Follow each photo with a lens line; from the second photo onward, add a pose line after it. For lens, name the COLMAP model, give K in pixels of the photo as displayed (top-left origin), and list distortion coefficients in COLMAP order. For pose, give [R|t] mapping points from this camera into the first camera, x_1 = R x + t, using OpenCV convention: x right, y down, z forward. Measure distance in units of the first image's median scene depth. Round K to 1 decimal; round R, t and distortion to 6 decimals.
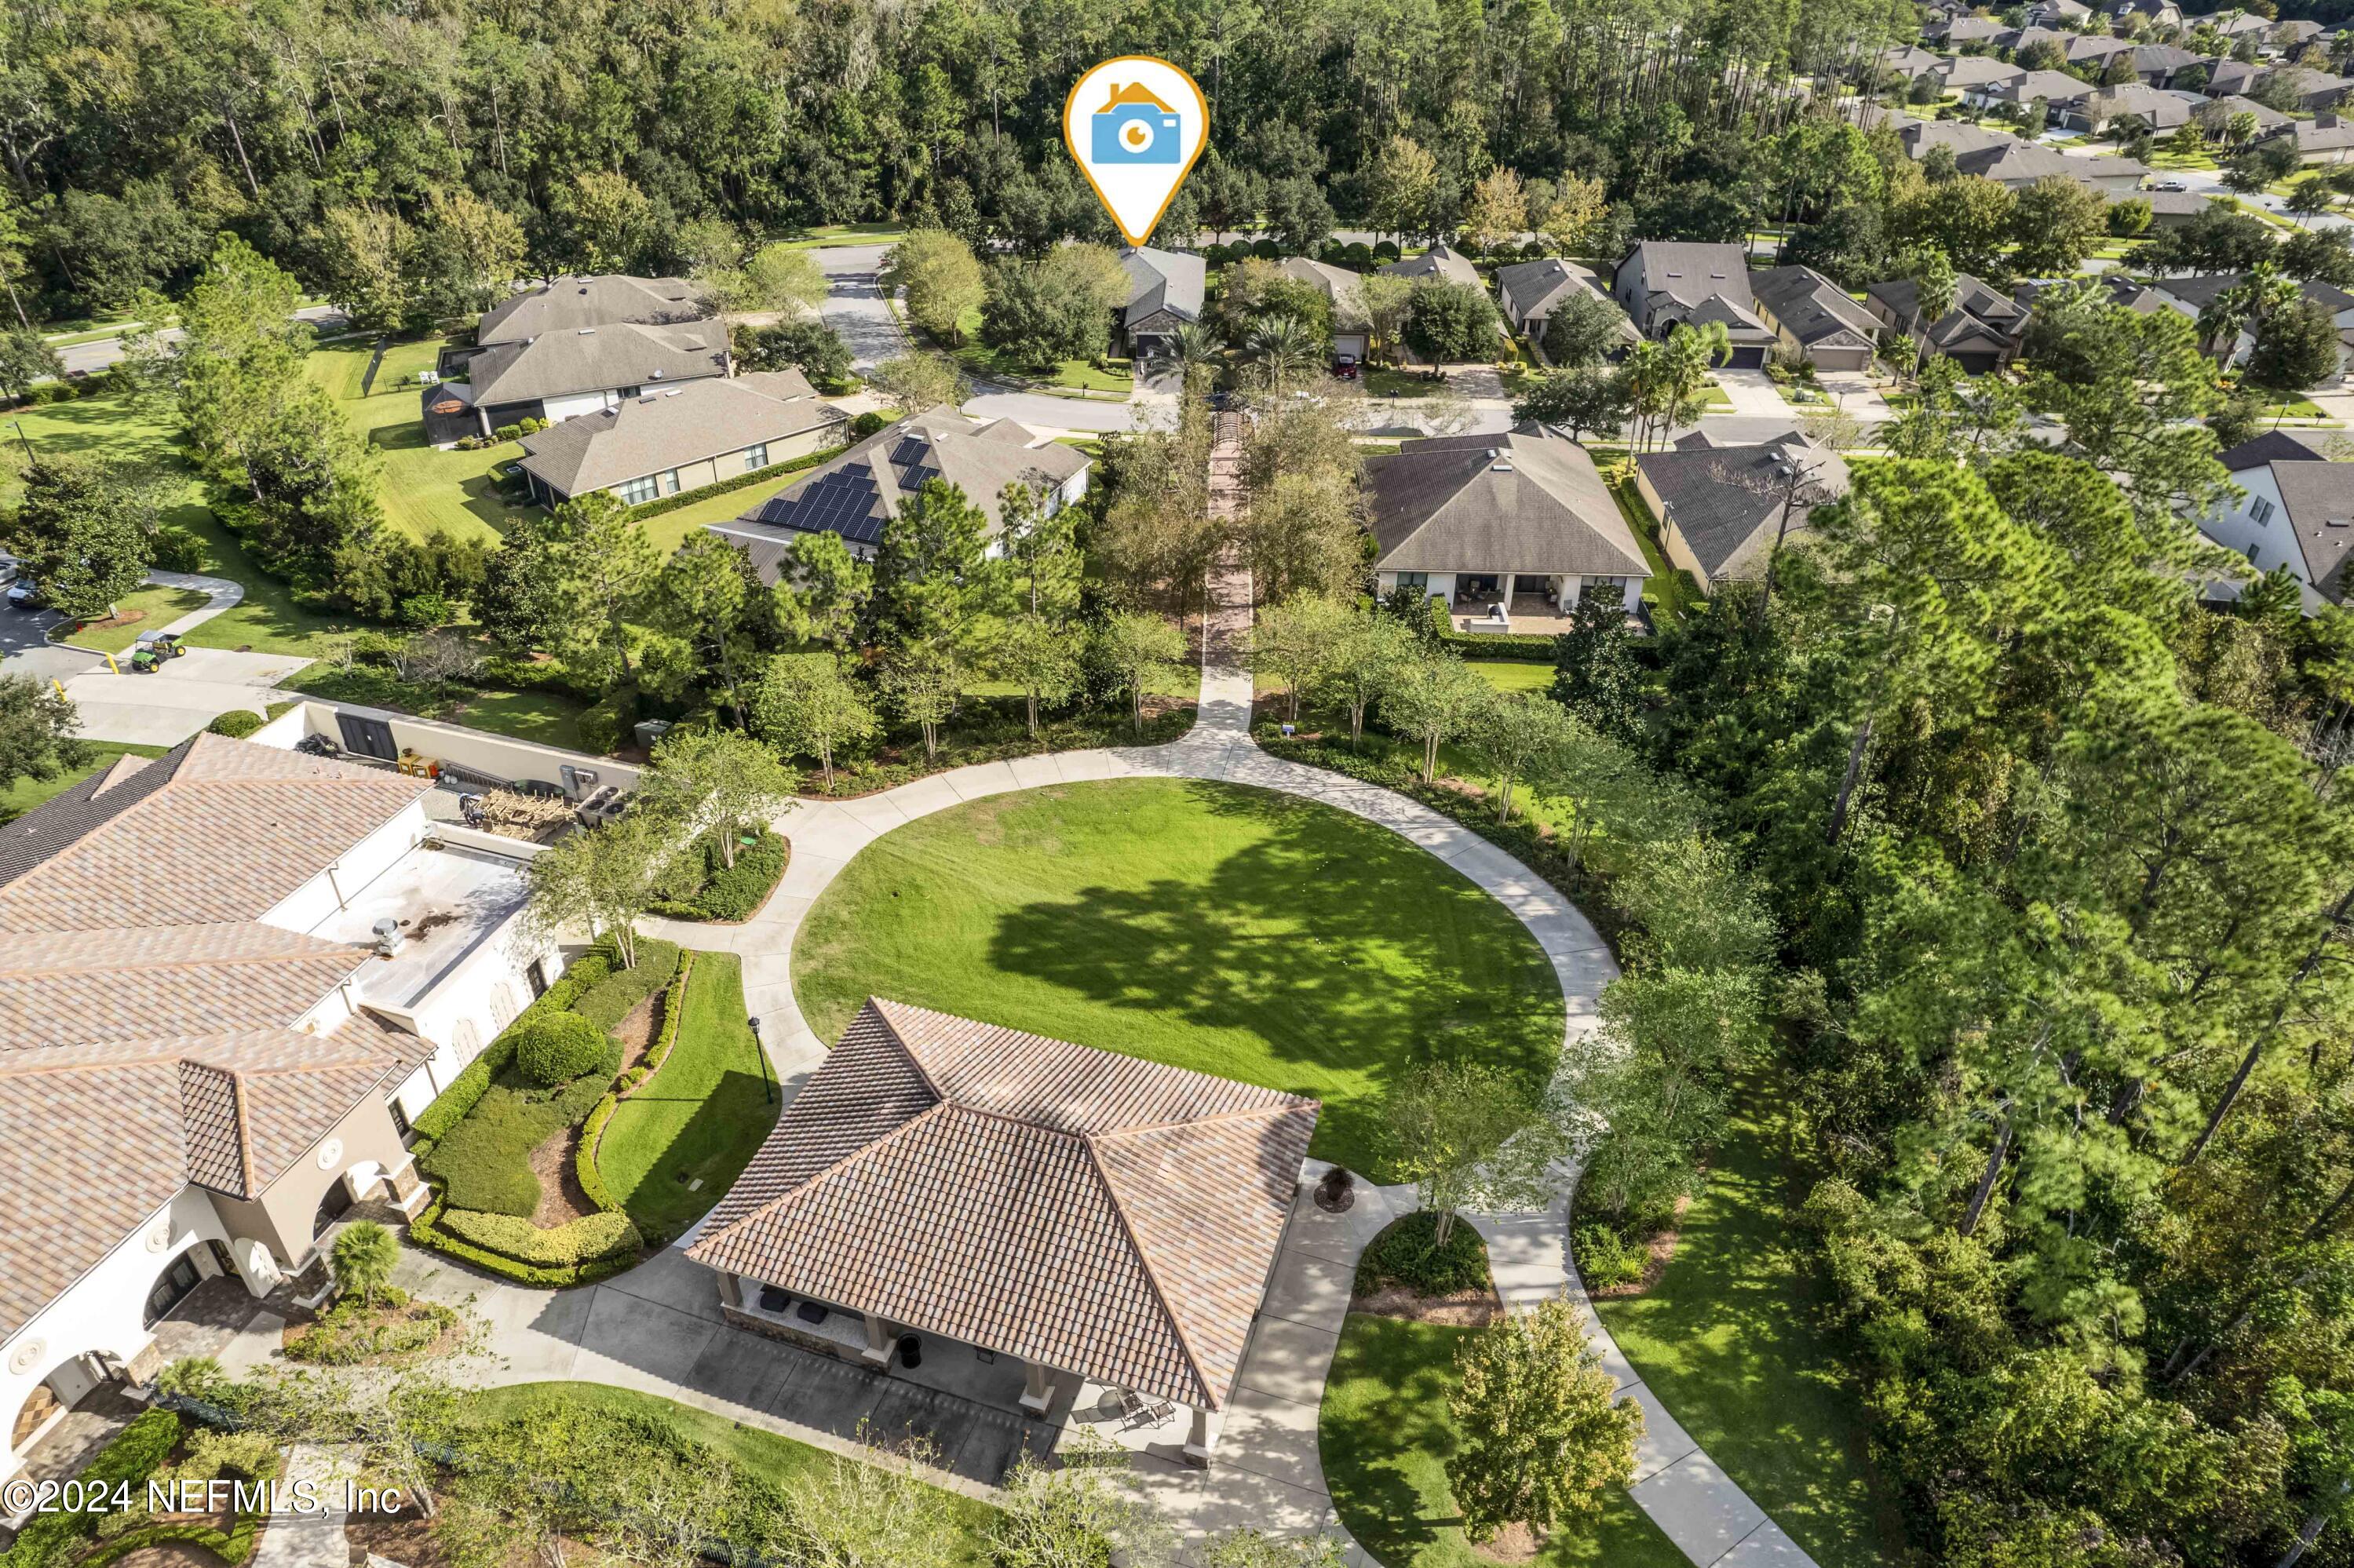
lens RADIAL K [[1560.6, 0, 1177.0], [0, 1560.6, 784.0], [0, 0, 1]] dist [-0.056942, 0.040774]
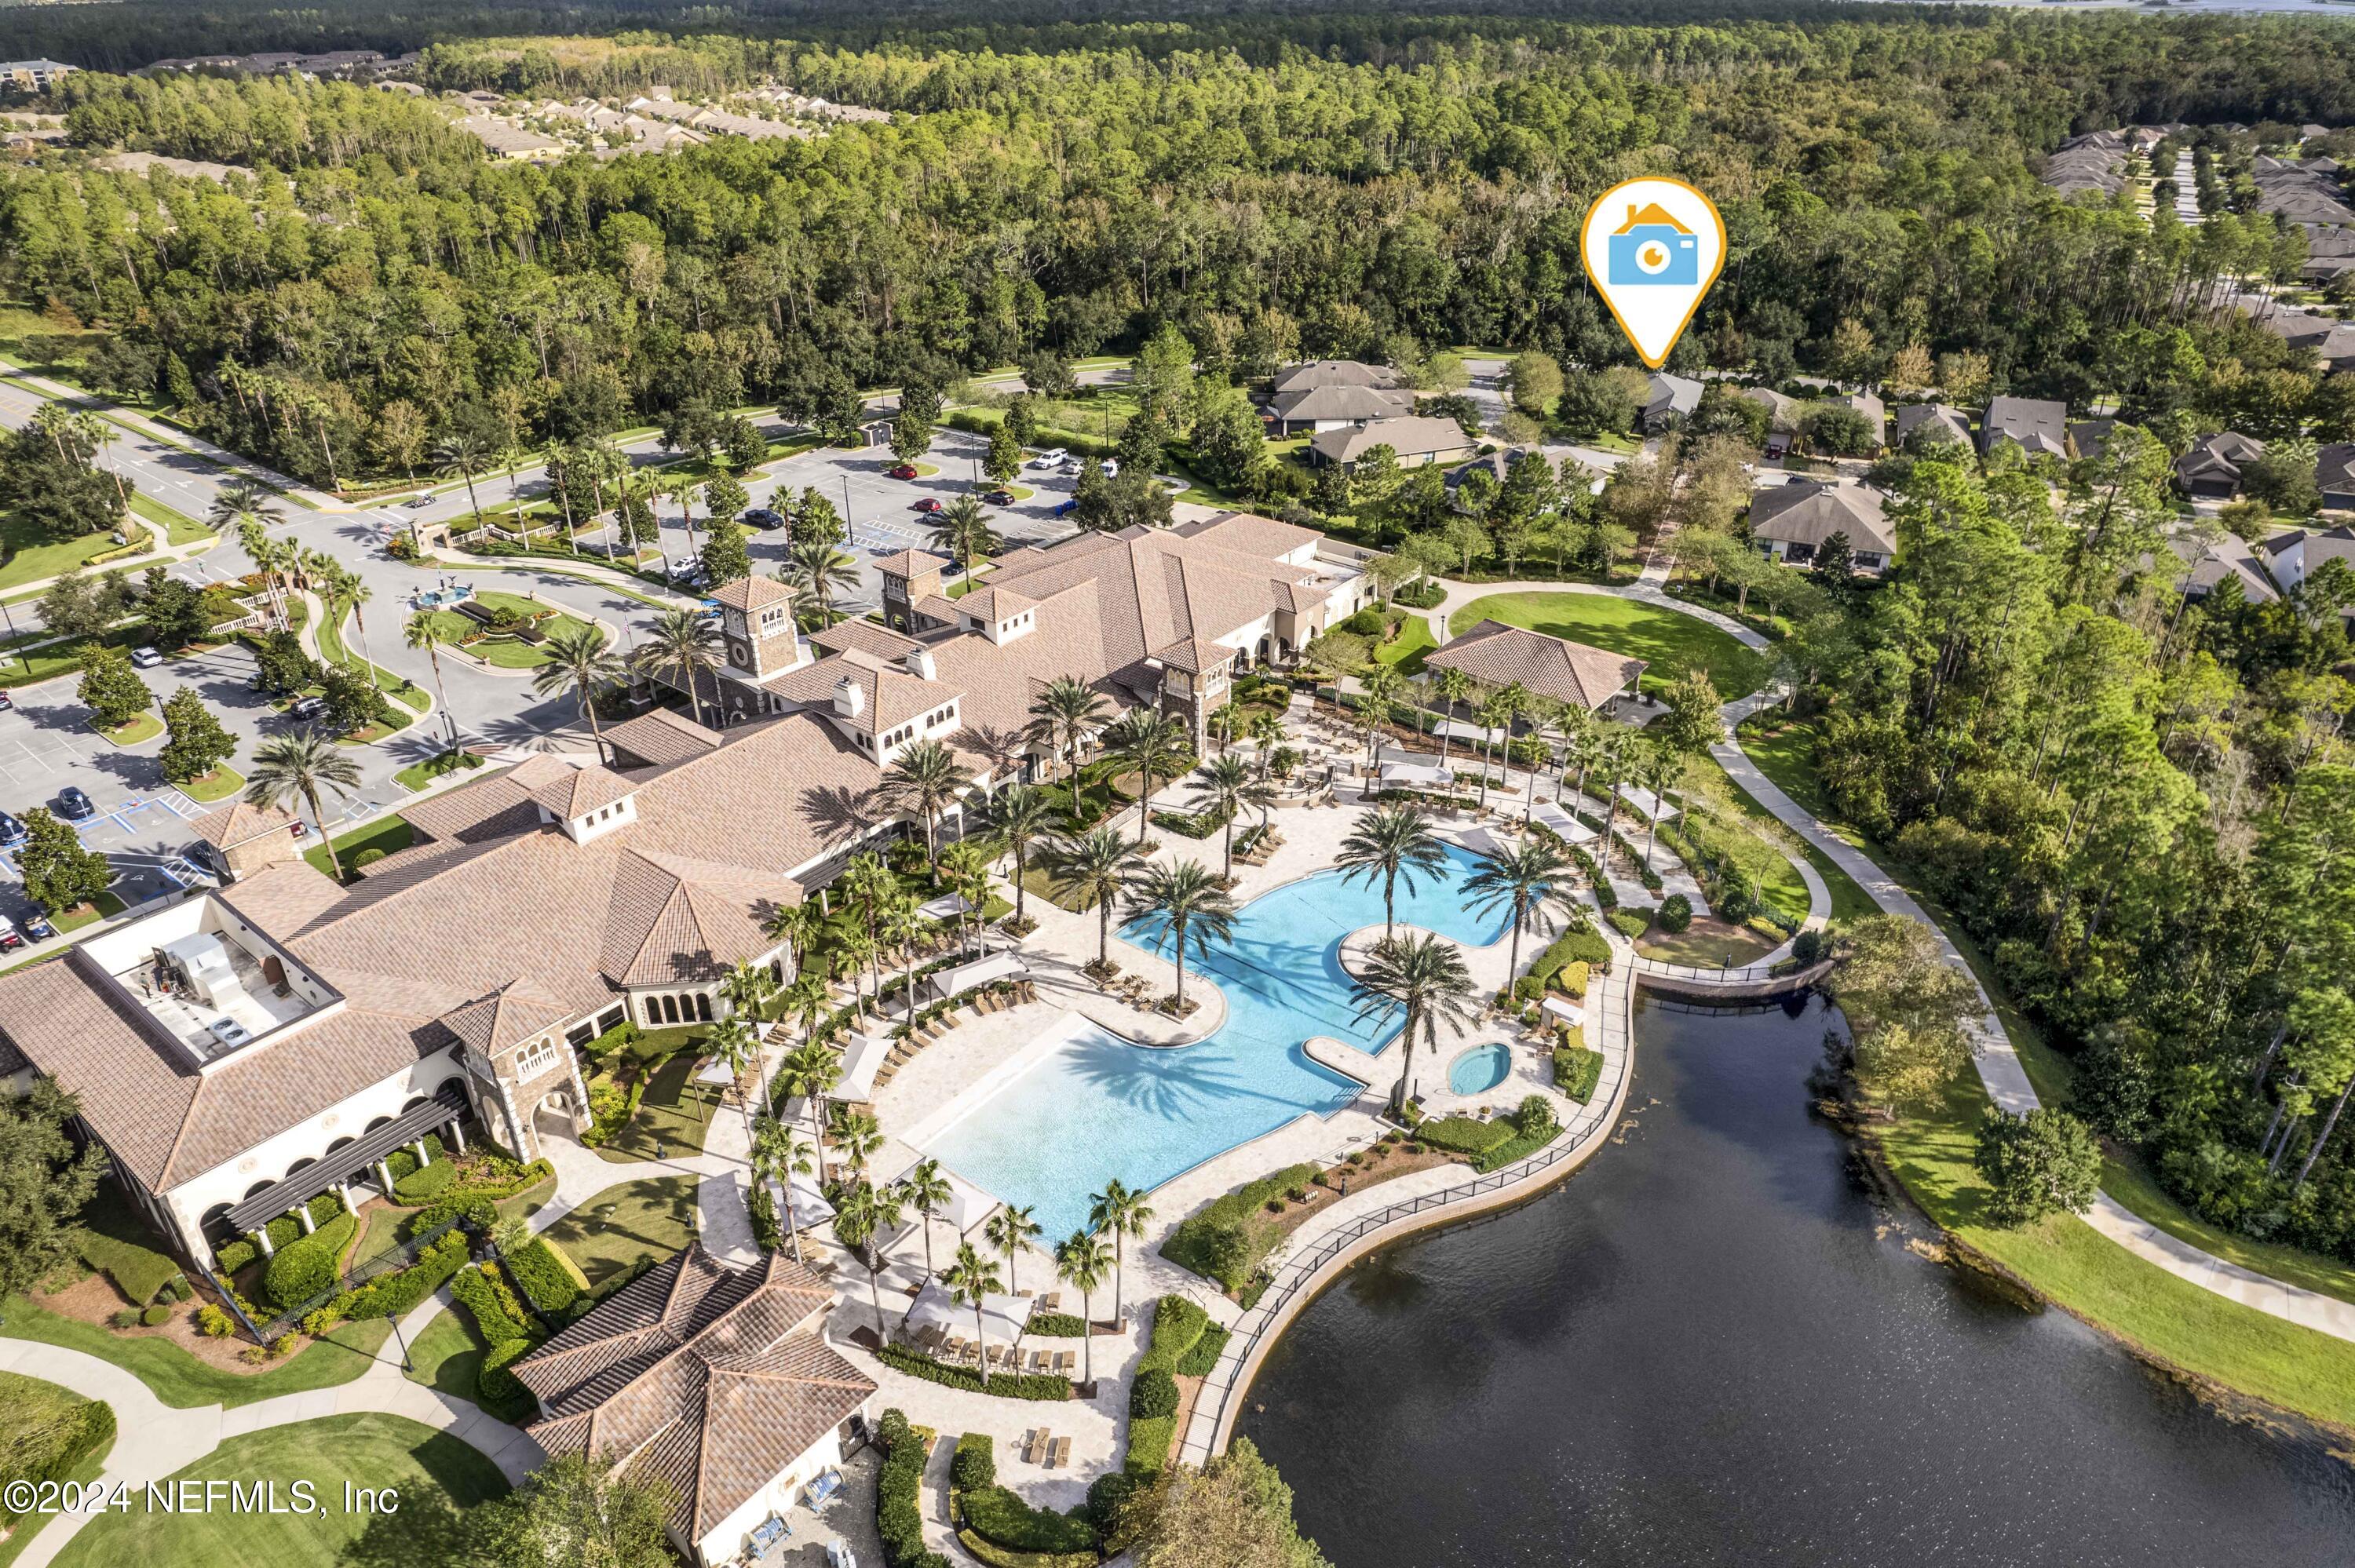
lens RADIAL K [[1561.2, 0, 1177.5], [0, 1561.2, 784.0], [0, 0, 1]] dist [-0.056942, 0.040774]
pose [[0.937816, 0.161448, -0.307304, 0.072263], [-0.185421, 0.981372, -0.050275, 0.270376], [0.293463, 0.104129, 0.950283, -0.694026]]
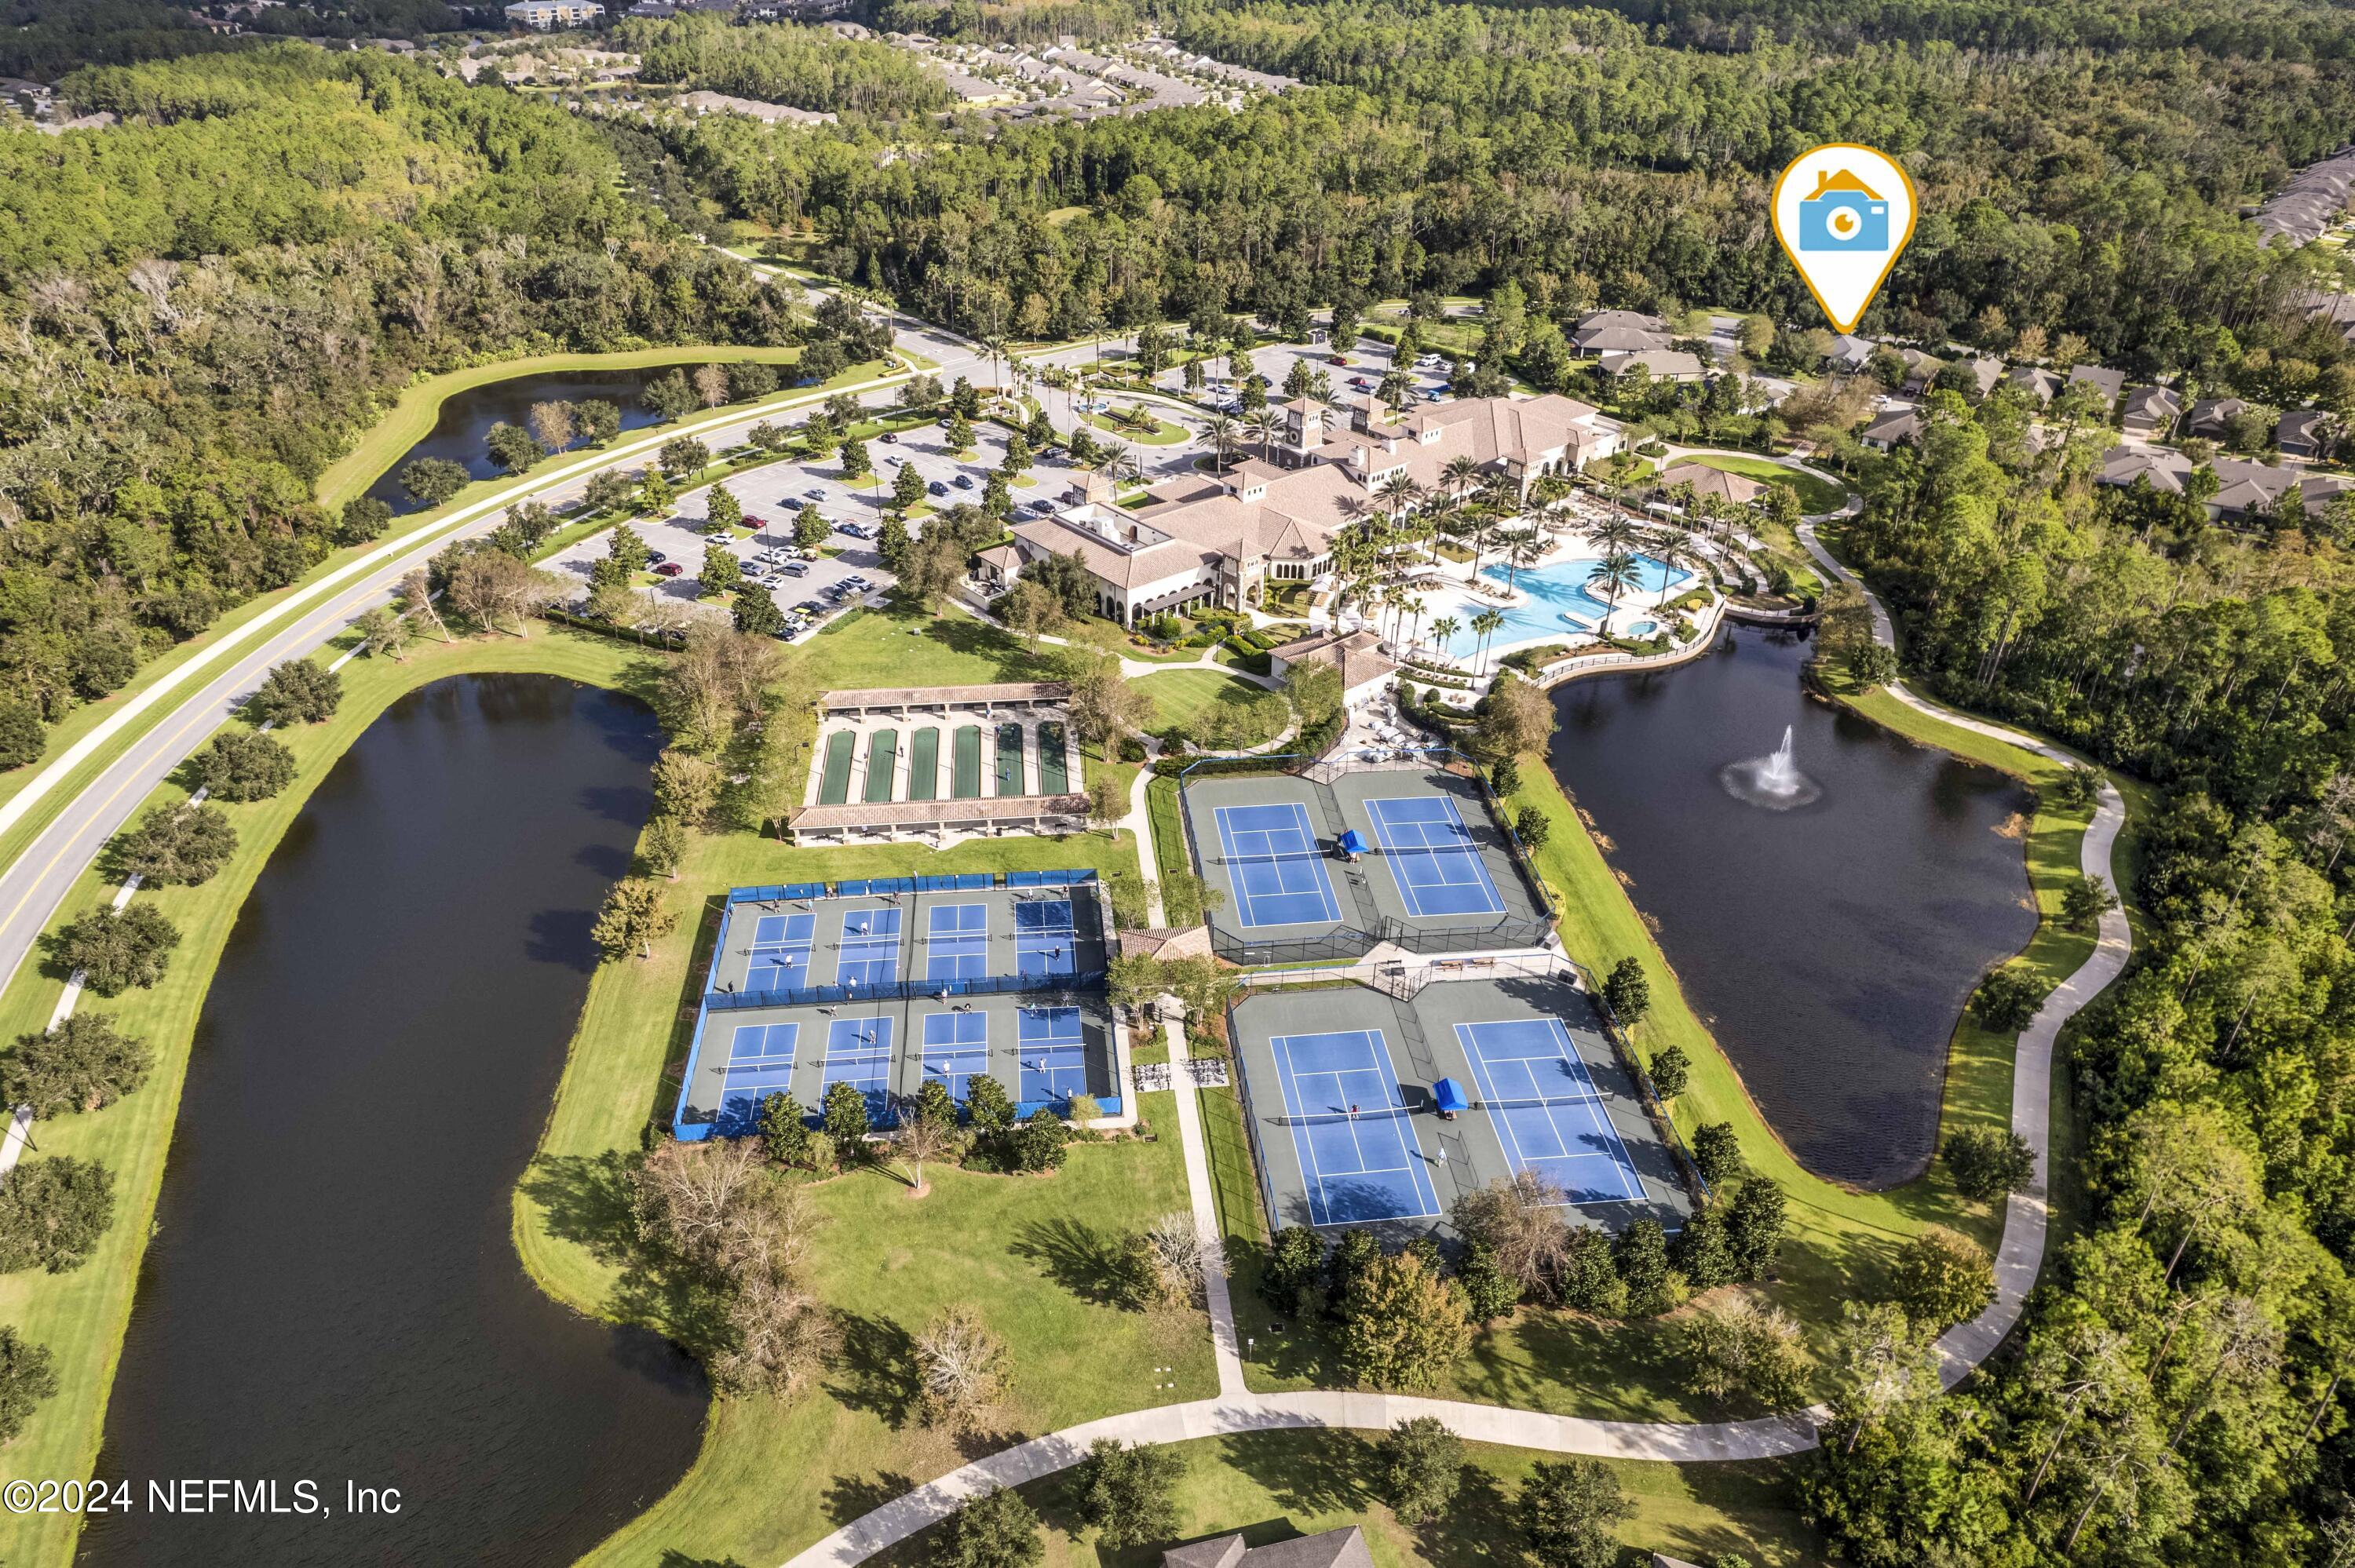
lens RADIAL K [[1561.2, 0, 1177.5], [0, 1561.2, 784.0], [0, 0, 1]] dist [-0.056942, 0.040774]
pose [[0.856845, 0.274931, -0.436153, 0.339144], [-0.292958, 0.955746, 0.026928, 0.590452], [0.424255, 0.104702, 0.899469, -1.602200]]
